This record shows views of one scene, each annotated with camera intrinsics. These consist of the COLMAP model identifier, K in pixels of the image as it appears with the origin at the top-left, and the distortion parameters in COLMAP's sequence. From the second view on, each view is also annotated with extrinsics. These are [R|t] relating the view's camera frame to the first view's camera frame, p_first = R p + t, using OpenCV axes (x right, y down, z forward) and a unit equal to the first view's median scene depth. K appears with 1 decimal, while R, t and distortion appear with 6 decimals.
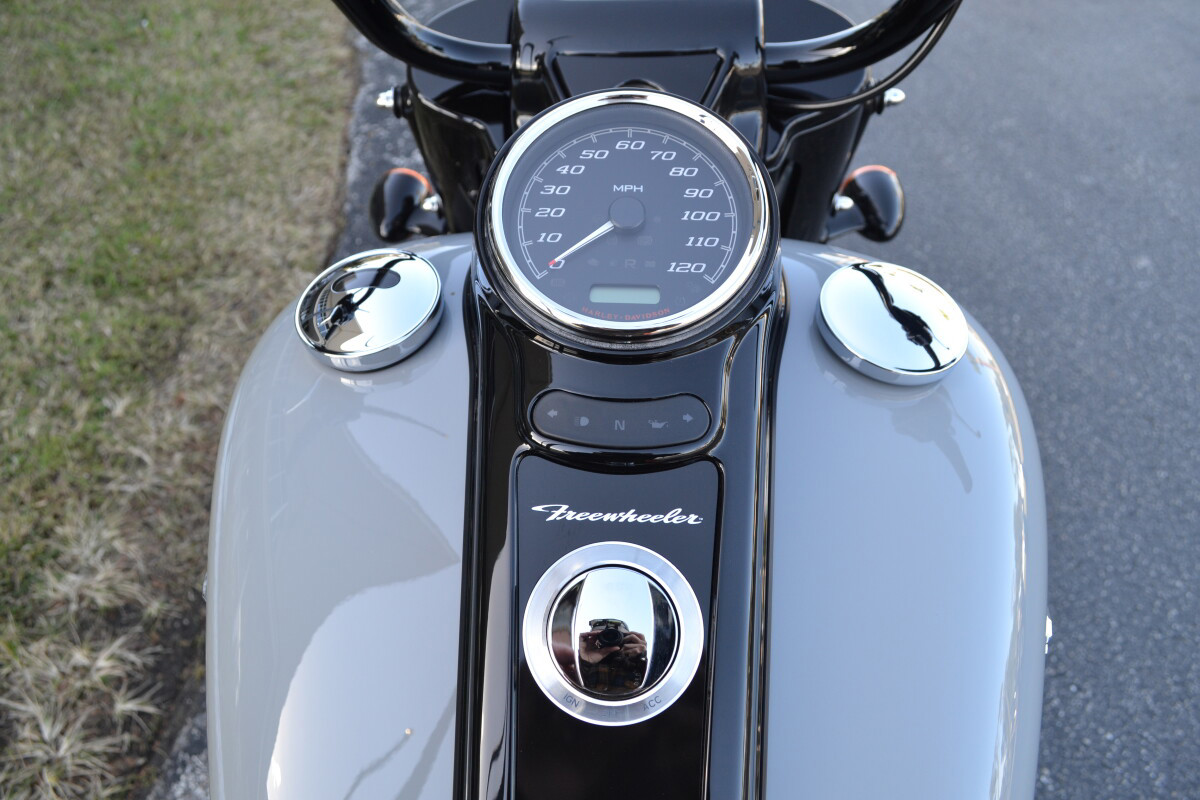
lens RADIAL K [[937.9, 0, 579.4], [0, 937.9, 390.8], [0, 0, 1]] dist [-0.069916, -0.007626]
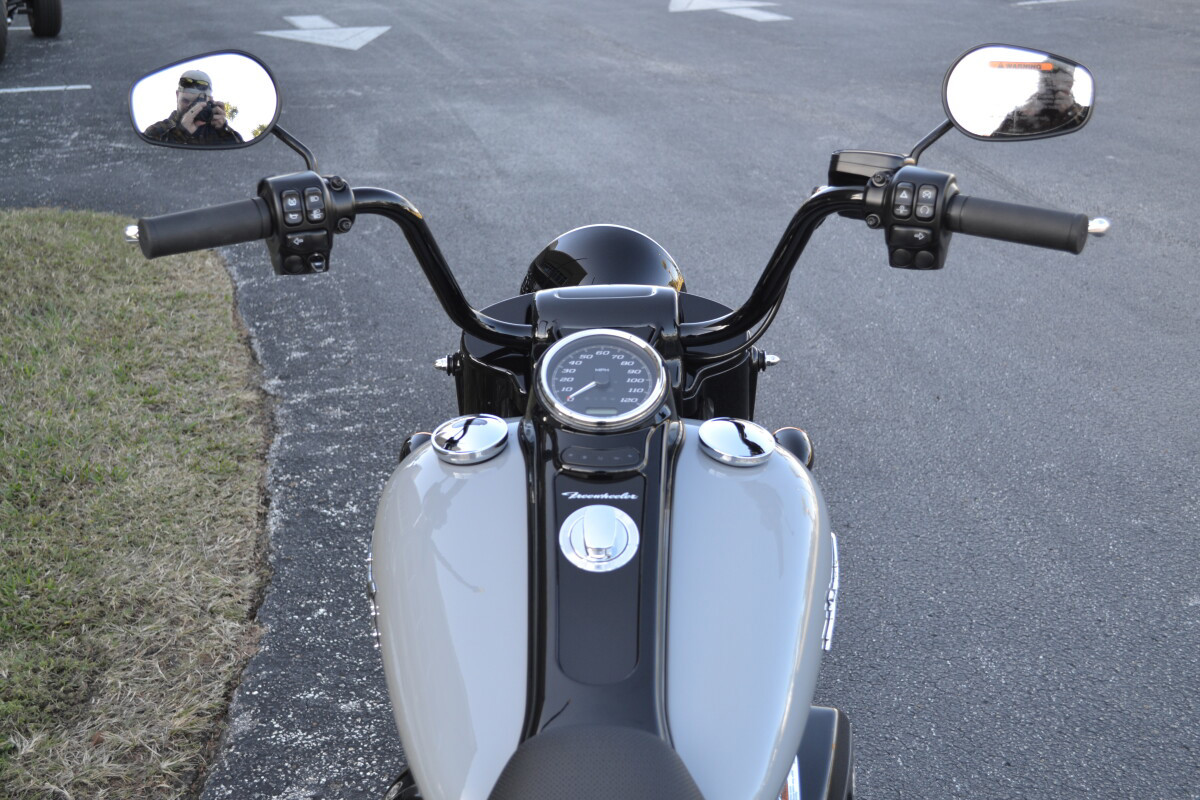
lens RADIAL K [[1596.2, 0, 600.5], [0, 1596.2, 399.8], [0, 0, 1]] dist [0.004492, 0.000000]
pose [[0.998684, 0.001226, 0.051267, -0.026927], [0.017776, 0.929458, -0.368500, 0.230264], [-0.048102, 0.368927, 0.928213, -0.459185]]
